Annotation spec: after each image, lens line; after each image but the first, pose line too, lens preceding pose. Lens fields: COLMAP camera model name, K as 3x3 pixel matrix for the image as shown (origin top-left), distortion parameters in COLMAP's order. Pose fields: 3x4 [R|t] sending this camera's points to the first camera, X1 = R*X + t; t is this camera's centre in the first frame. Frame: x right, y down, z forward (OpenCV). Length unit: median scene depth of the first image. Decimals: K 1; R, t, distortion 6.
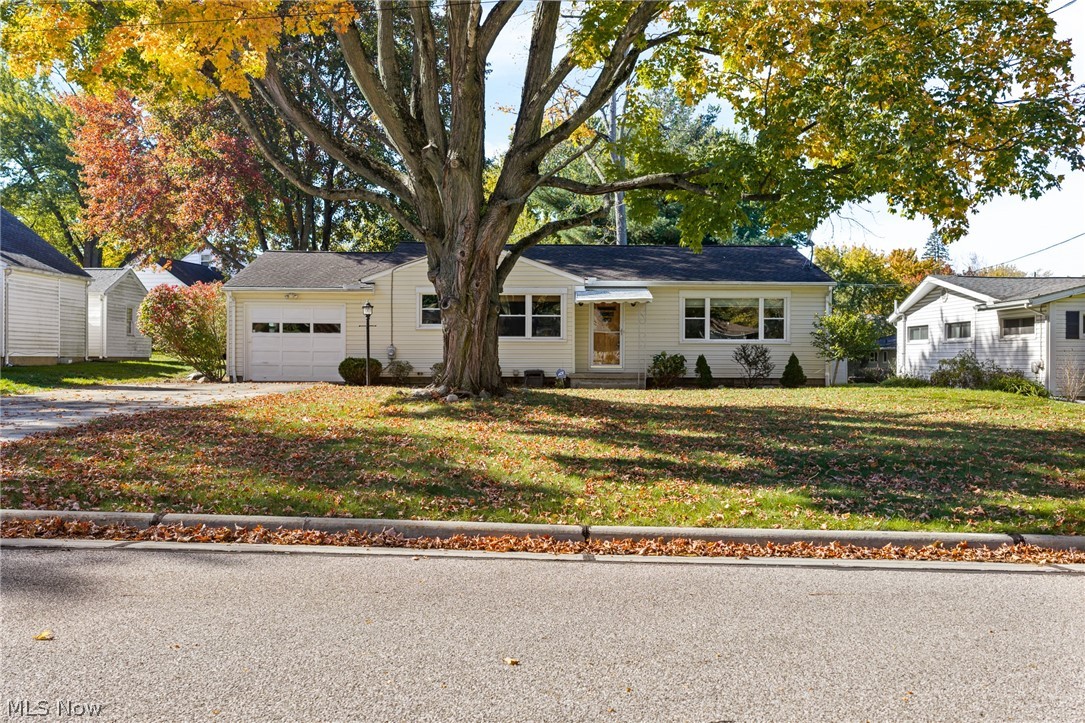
lens RADIAL K [[905.7, 0, 540.1], [0, 905.7, 364.5], [0, 0, 1]] dist [0.012602, 0.006790]
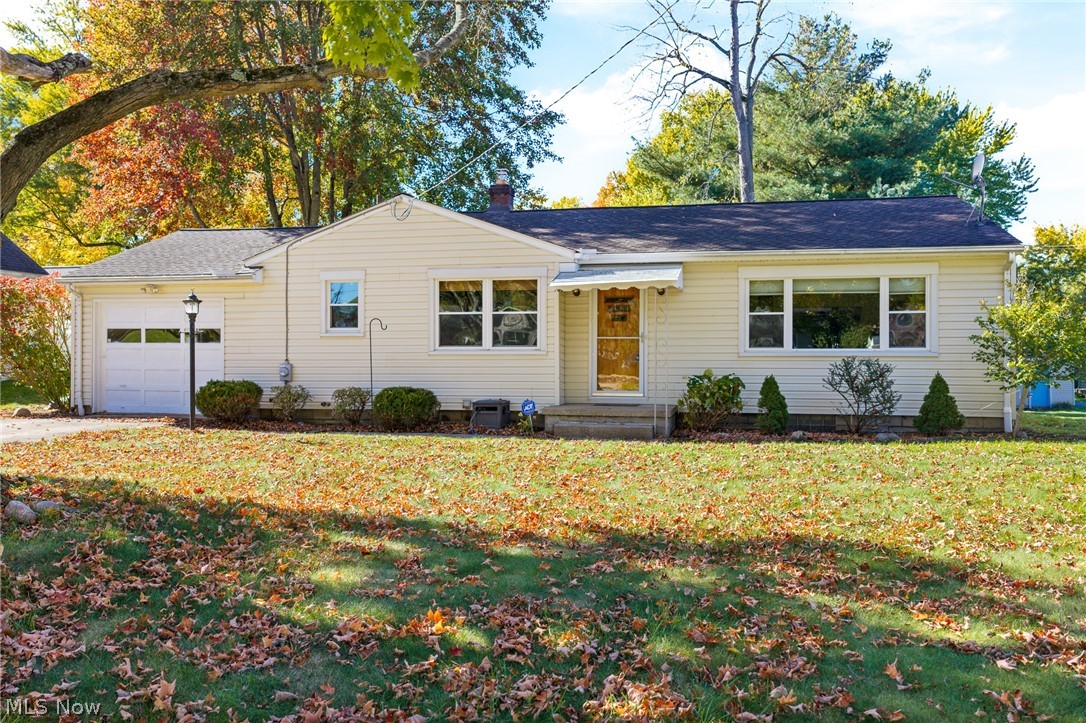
lens RADIAL K [[906.6, 0, 545.6], [0, 906.6, 354.0], [0, 0, 1]] dist [0.012602, 0.006790]
pose [[0.977677, -0.004407, -0.210068, 0.157061], [0.001136, 0.999876, -0.015688, -0.015549], [0.210111, 0.015099, 0.977561, 0.395549]]
